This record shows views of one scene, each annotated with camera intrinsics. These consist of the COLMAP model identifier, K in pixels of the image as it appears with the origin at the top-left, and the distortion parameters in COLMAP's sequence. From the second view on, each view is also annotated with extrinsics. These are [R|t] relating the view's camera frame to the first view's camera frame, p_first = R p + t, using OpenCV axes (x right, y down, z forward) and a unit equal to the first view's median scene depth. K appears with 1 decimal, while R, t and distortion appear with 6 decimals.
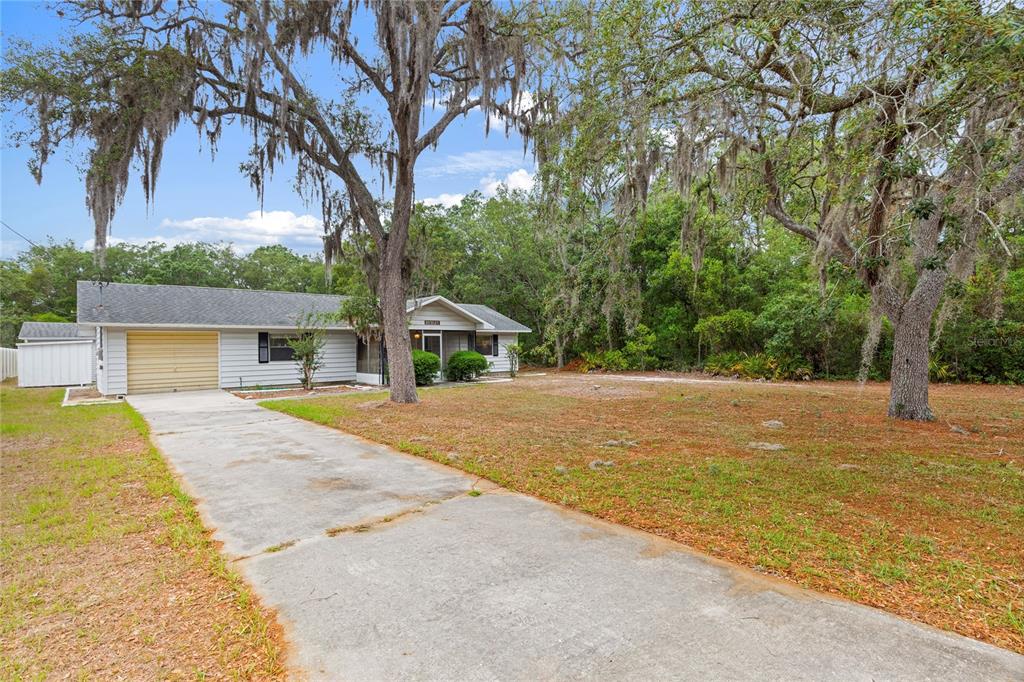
lens RADIAL K [[484.8, 0, 517.7], [0, 484.8, 345.4], [0, 0, 1]] dist [-0.000068, 0.000097]
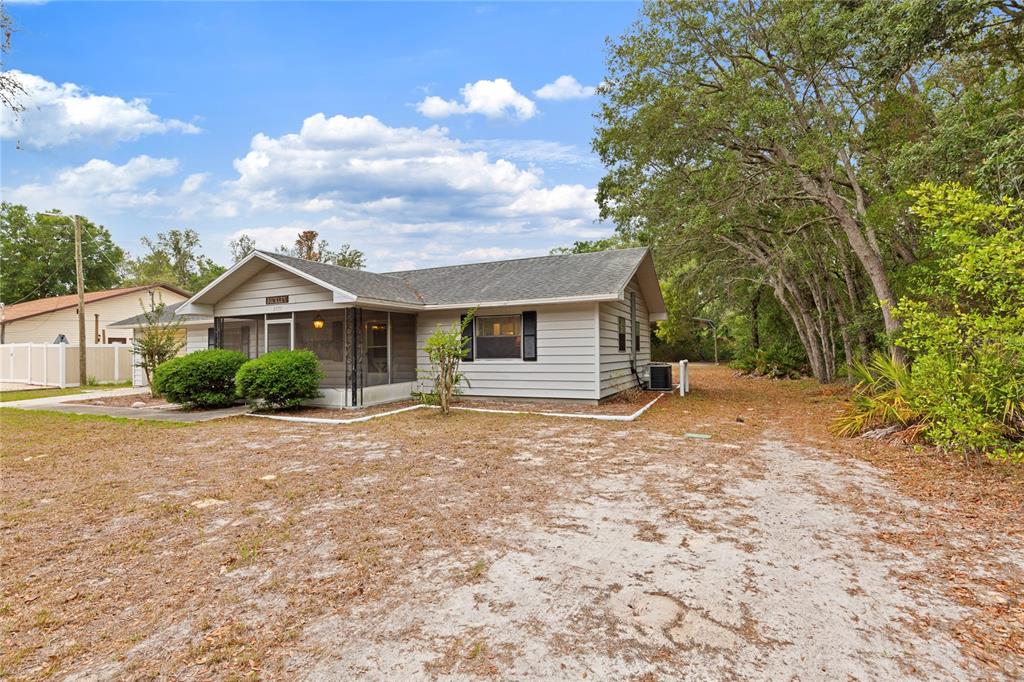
lens RADIAL K [[484.8, 0, 517.7], [0, 484.8, 345.4], [0, 0, 1]] dist [-0.000068, 0.000097]
pose [[0.358638, -0.002499, -0.933474, 0.449960], [0.014843, 0.999885, 0.003026, 0.008881], [0.933359, -0.014941, 0.358634, 1.036633]]
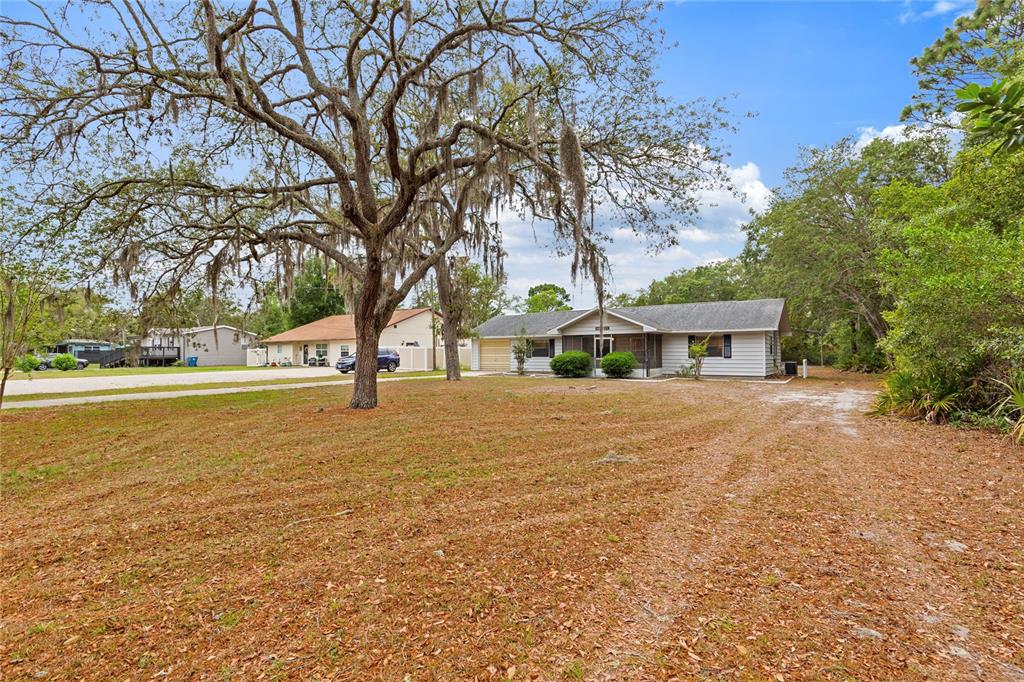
lens RADIAL K [[483.5, 0, 509.4], [0, 483.5, 356.3], [0, 0, 1]] dist [0.000587, 0.000003]
pose [[0.184563, 0.017220, -0.982670, 0.979433], [0.005087, 0.999816, 0.018476, -0.000006], [0.982807, -0.008408, 0.184442, 0.523081]]
